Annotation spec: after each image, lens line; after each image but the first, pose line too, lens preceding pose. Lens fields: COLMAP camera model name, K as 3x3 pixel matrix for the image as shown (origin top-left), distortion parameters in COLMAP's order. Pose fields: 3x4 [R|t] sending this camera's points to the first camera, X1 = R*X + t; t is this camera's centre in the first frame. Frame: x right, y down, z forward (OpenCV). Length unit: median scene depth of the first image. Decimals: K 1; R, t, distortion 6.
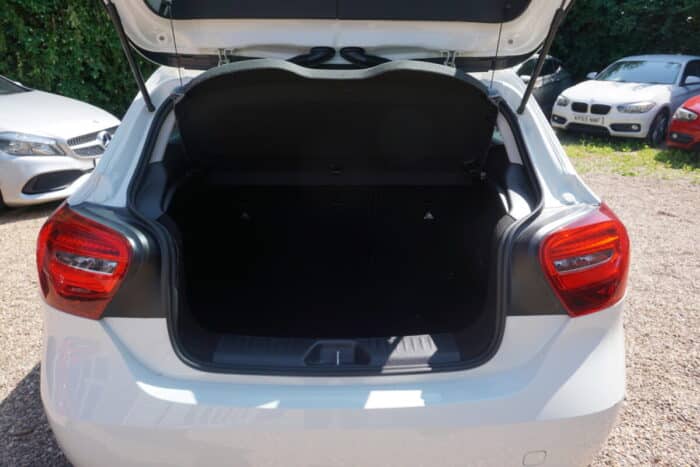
lens RADIAL K [[473.7, 0, 352.7], [0, 473.7, 232.8], [0, 0, 1]] dist [-0.046194, 0.031403]
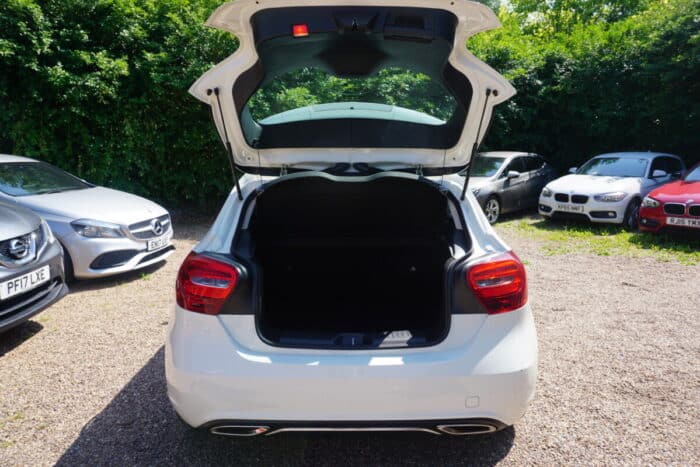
lens RADIAL K [[473.7, 0, 352.7], [0, 473.7, 232.8], [0, 0, 1]] dist [-0.046194, 0.031403]
pose [[0.999831, -0.005252, -0.017630, -0.000173], [0.001806, 0.981770, -0.190063, 0.057893], [0.018307, 0.189999, 0.981613, -0.204290]]
